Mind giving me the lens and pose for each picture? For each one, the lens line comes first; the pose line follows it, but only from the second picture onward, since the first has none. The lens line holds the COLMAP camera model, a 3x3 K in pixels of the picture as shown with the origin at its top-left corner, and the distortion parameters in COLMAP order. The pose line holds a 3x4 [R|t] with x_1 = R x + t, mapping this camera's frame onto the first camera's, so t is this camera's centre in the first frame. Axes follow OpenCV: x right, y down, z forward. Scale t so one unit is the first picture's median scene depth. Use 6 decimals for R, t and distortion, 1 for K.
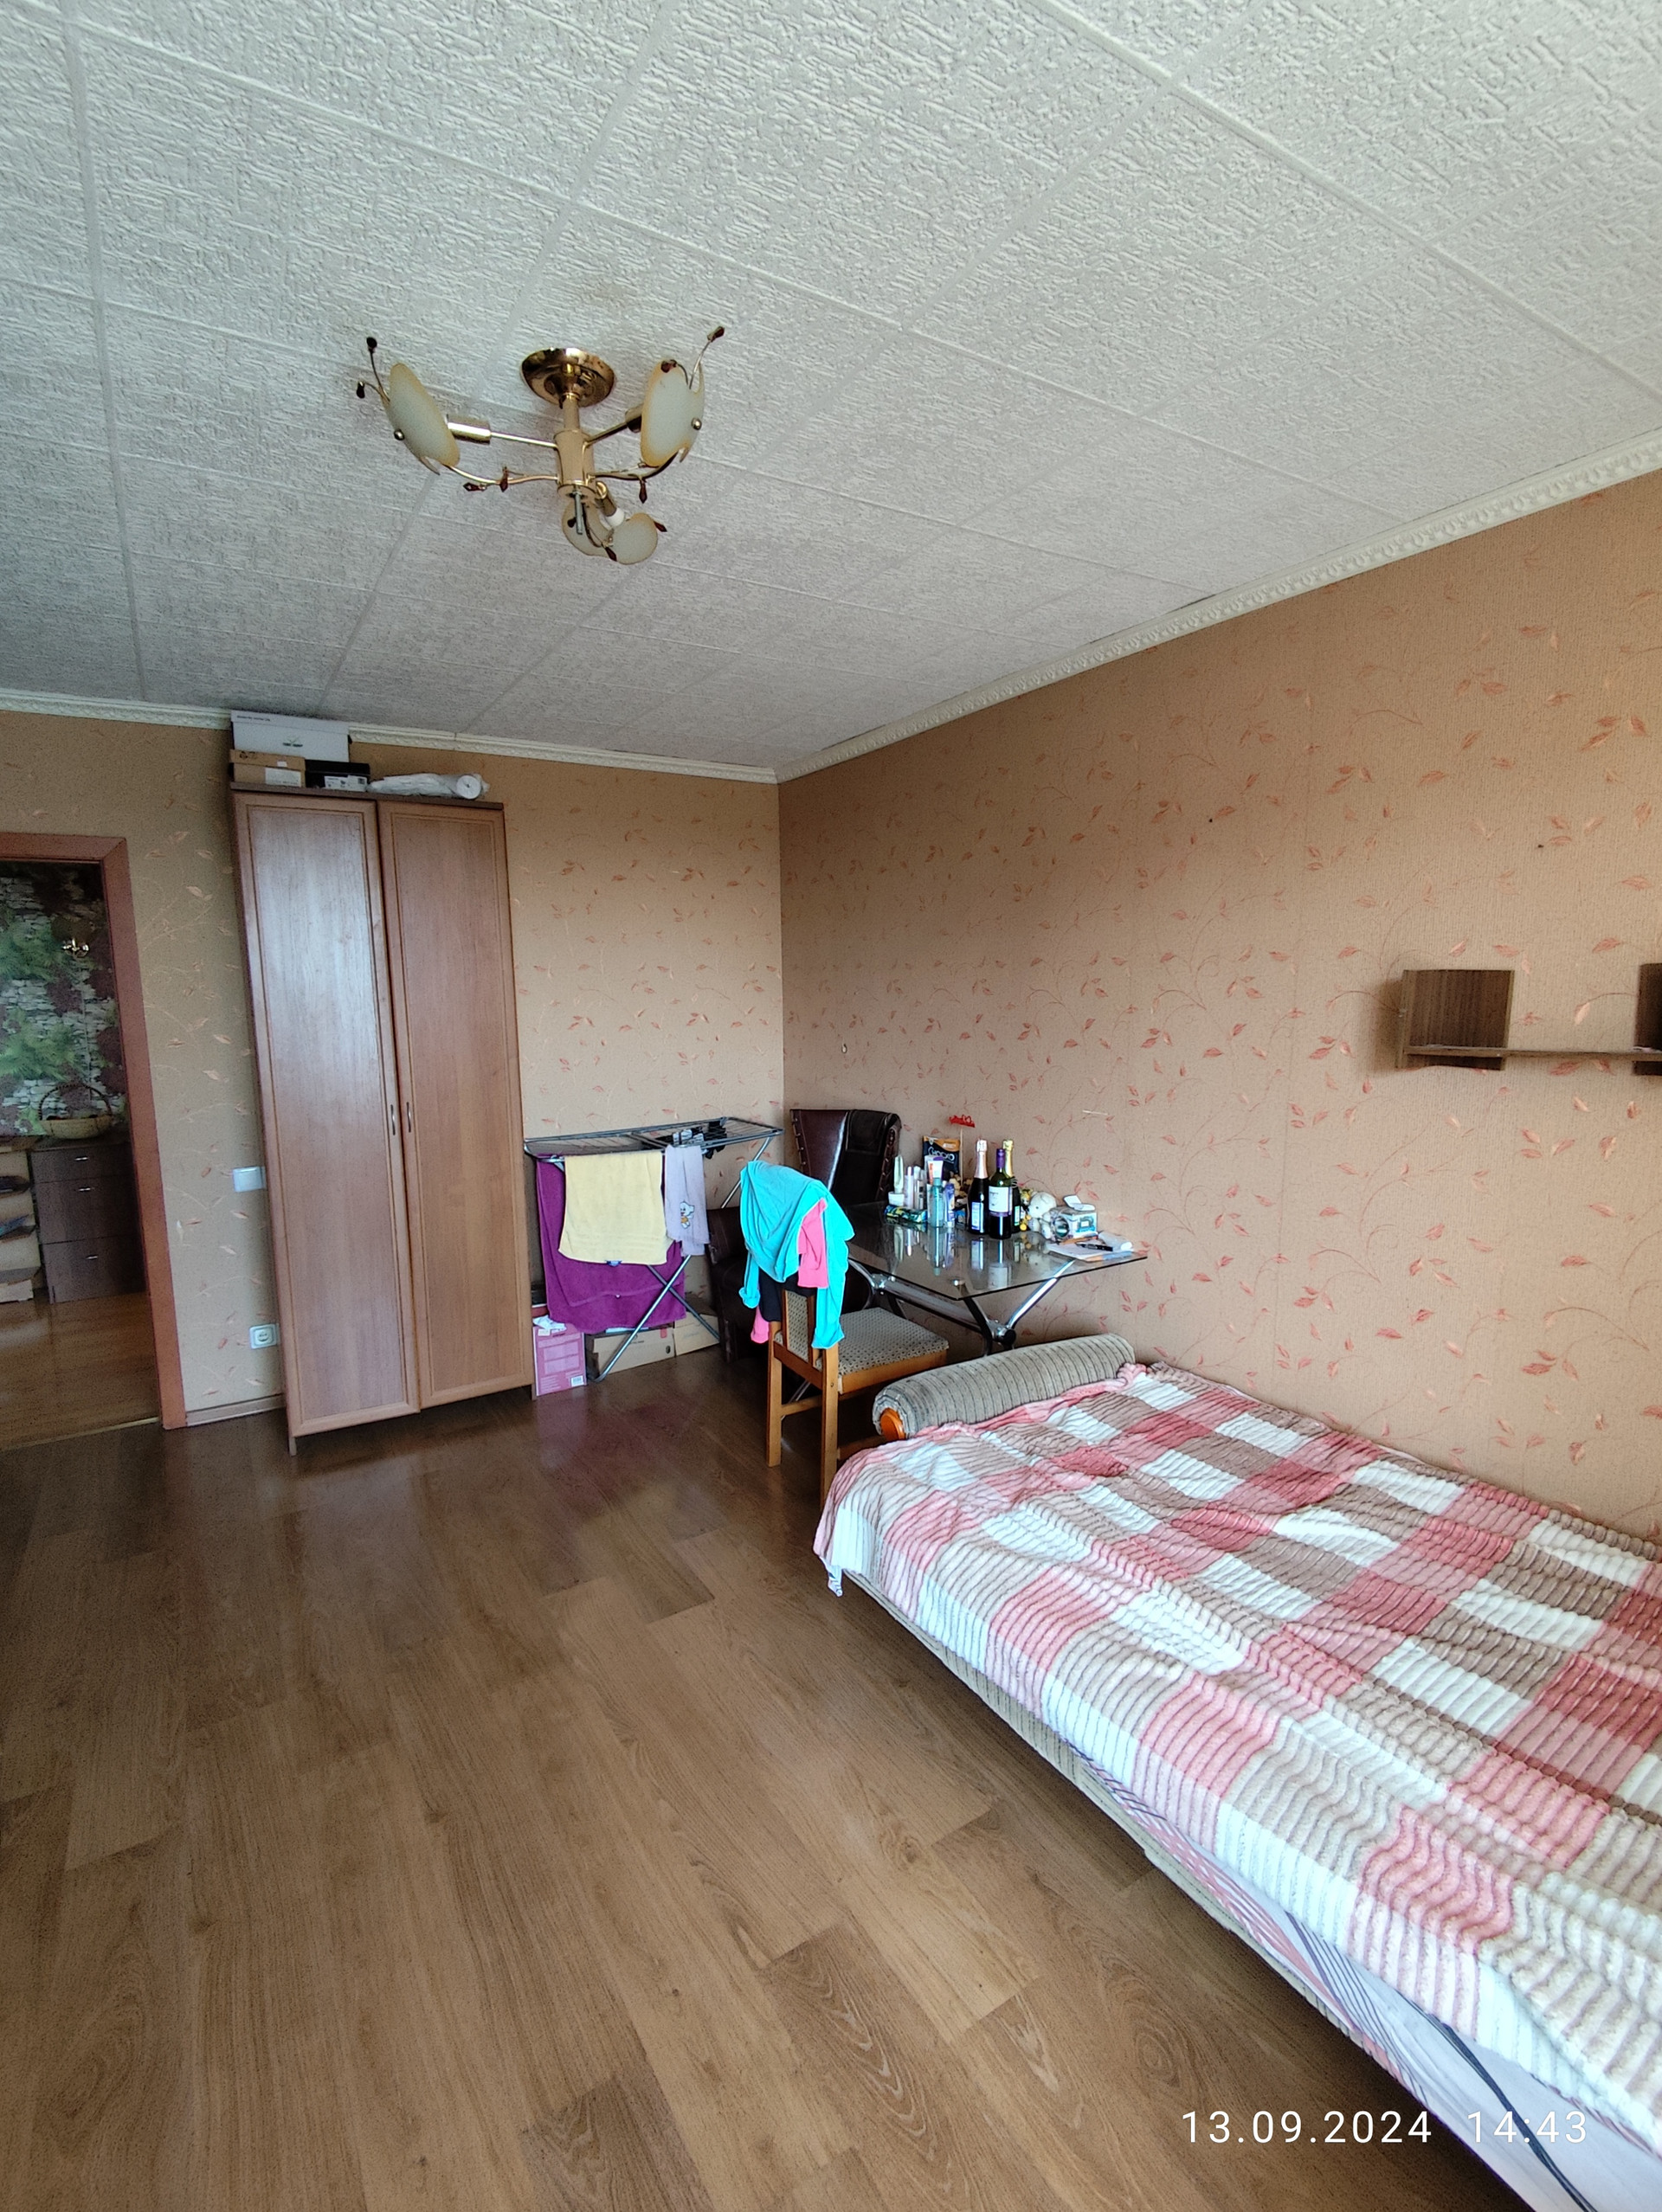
lens RADIAL K [[1024.8, 0, 832.8], [0, 1024.8, 1124.3], [0, 0, 1]] dist [0.001590, -0.000691]
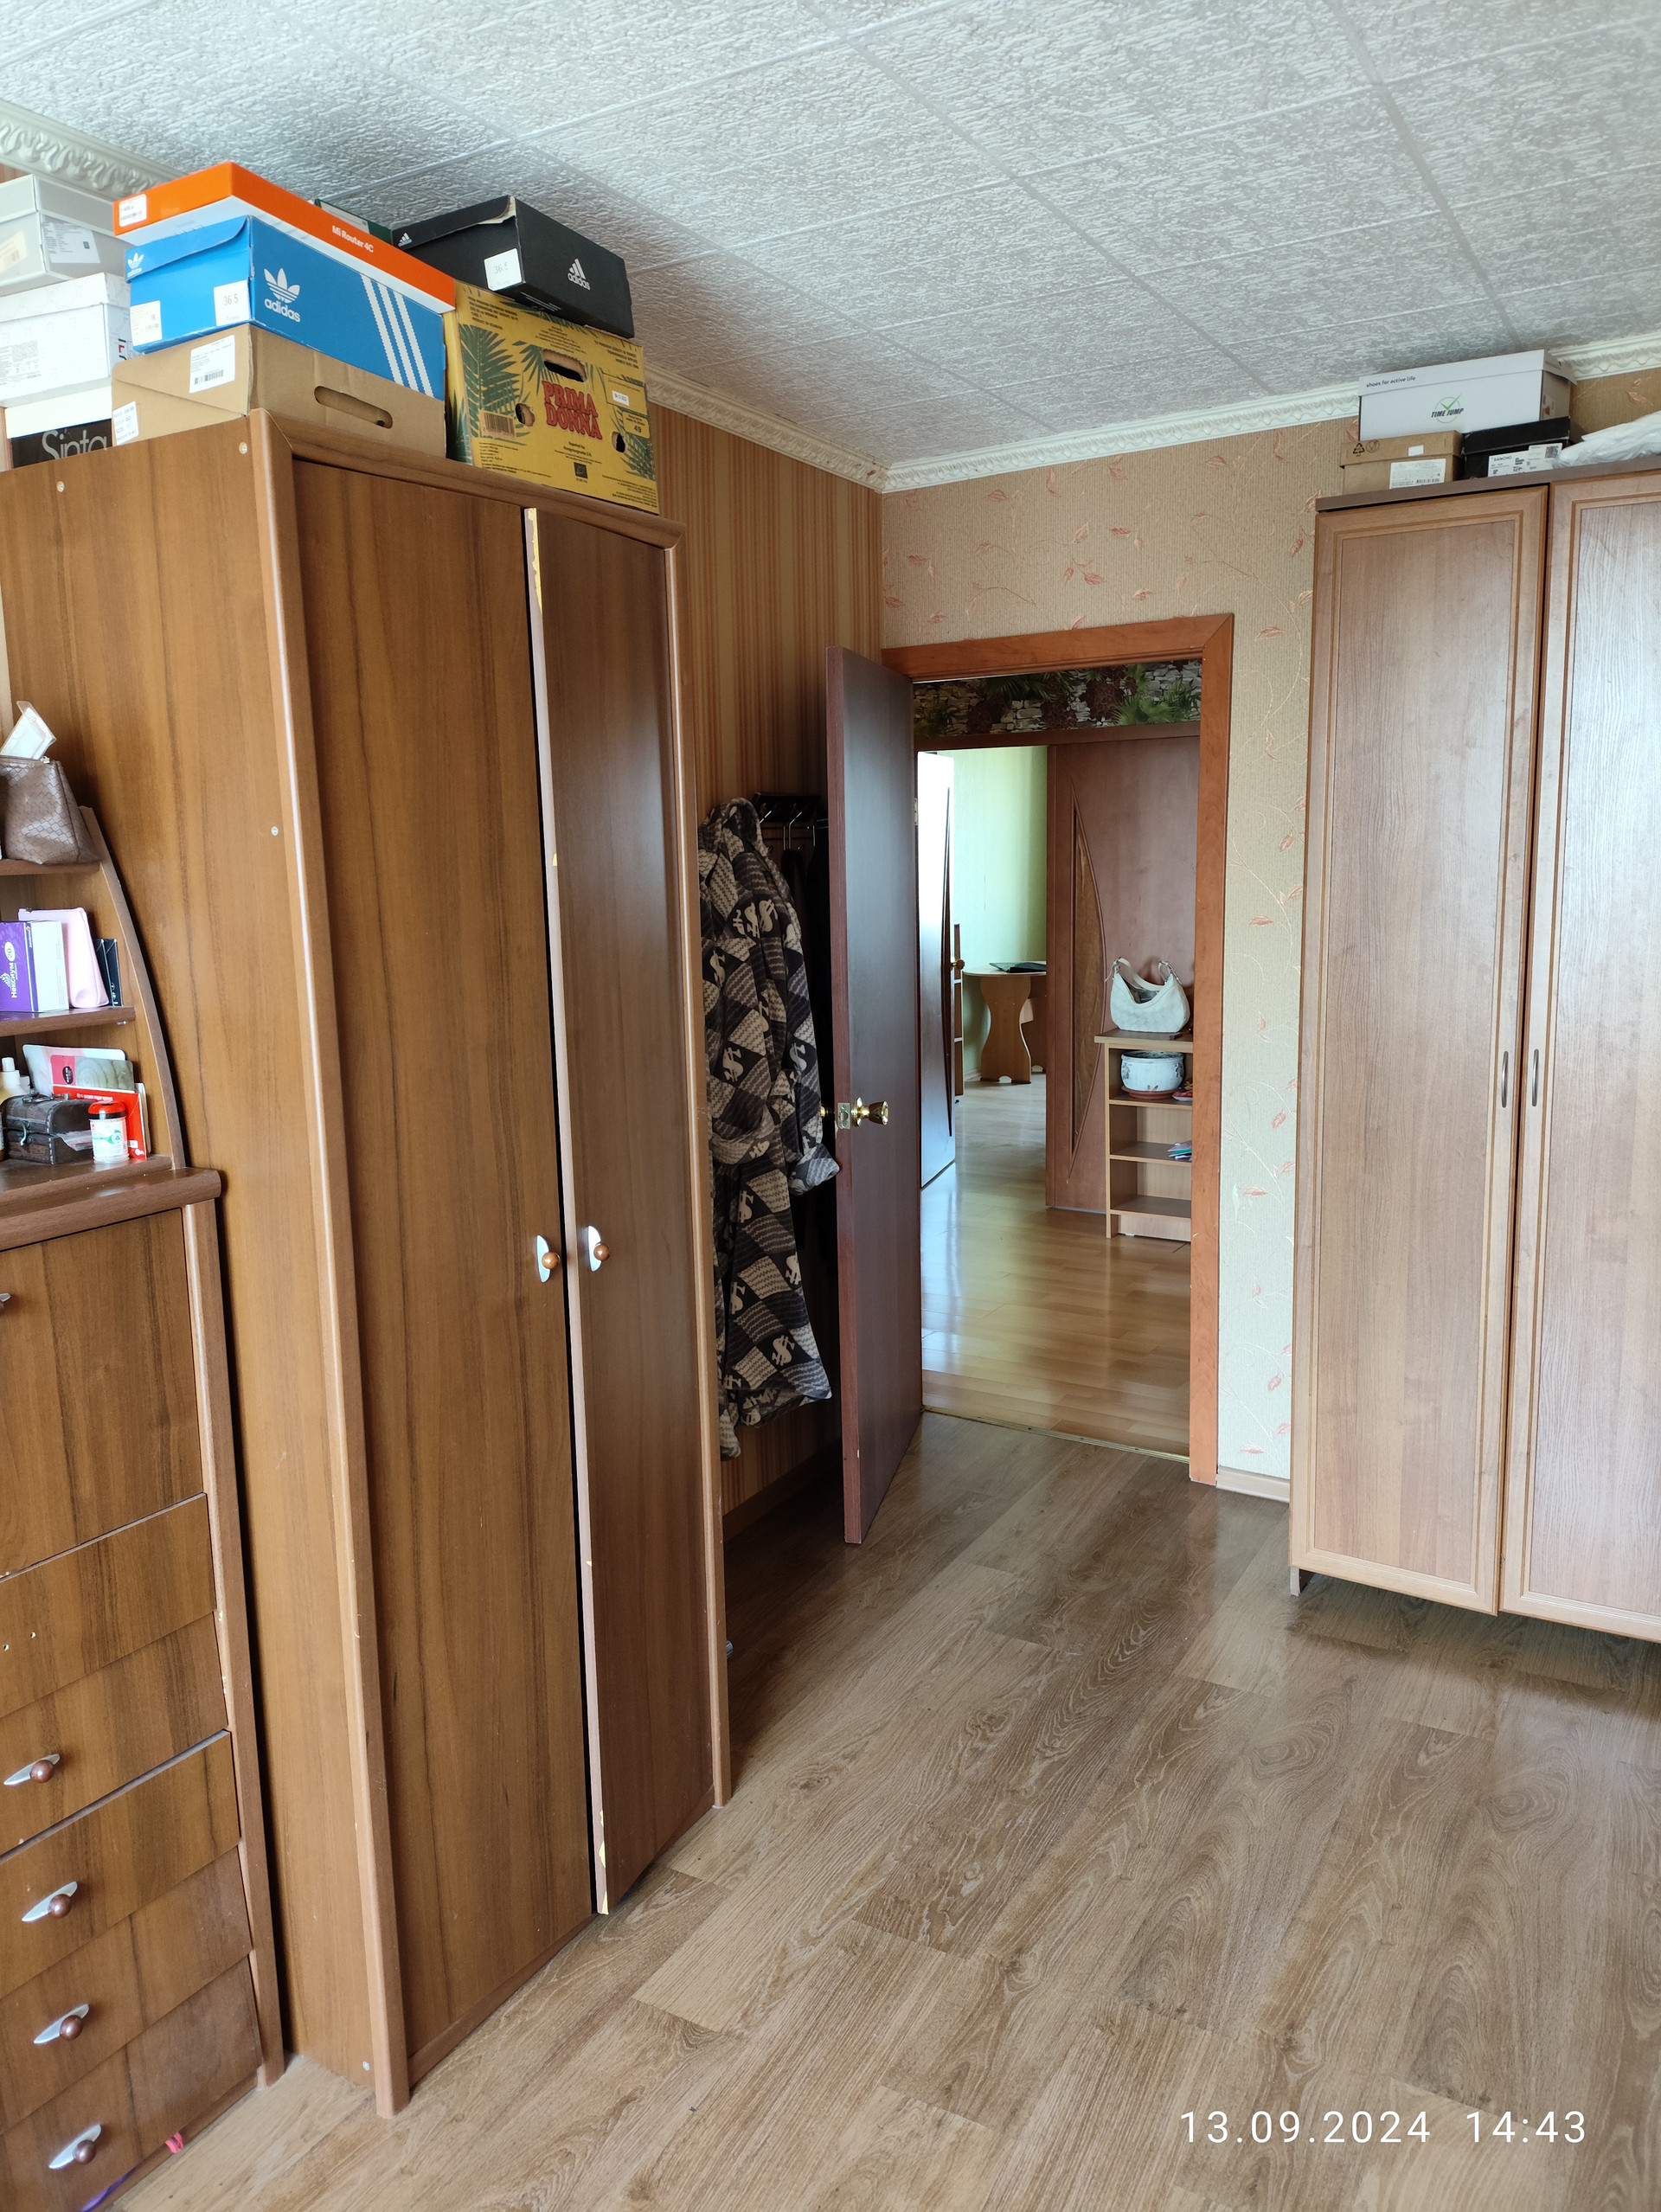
lens RADIAL K [[1613.3, 0, 827.5], [0, 1613.3, 1087.7], [0, 0, 1]] dist [0.007731, -0.011154]
pose [[0.462709, 0.137626, -0.875762, 0.193591], [-0.108360, 0.989249, 0.098208, -0.056089], [0.879863, 0.049456, 0.472648, 0.344636]]
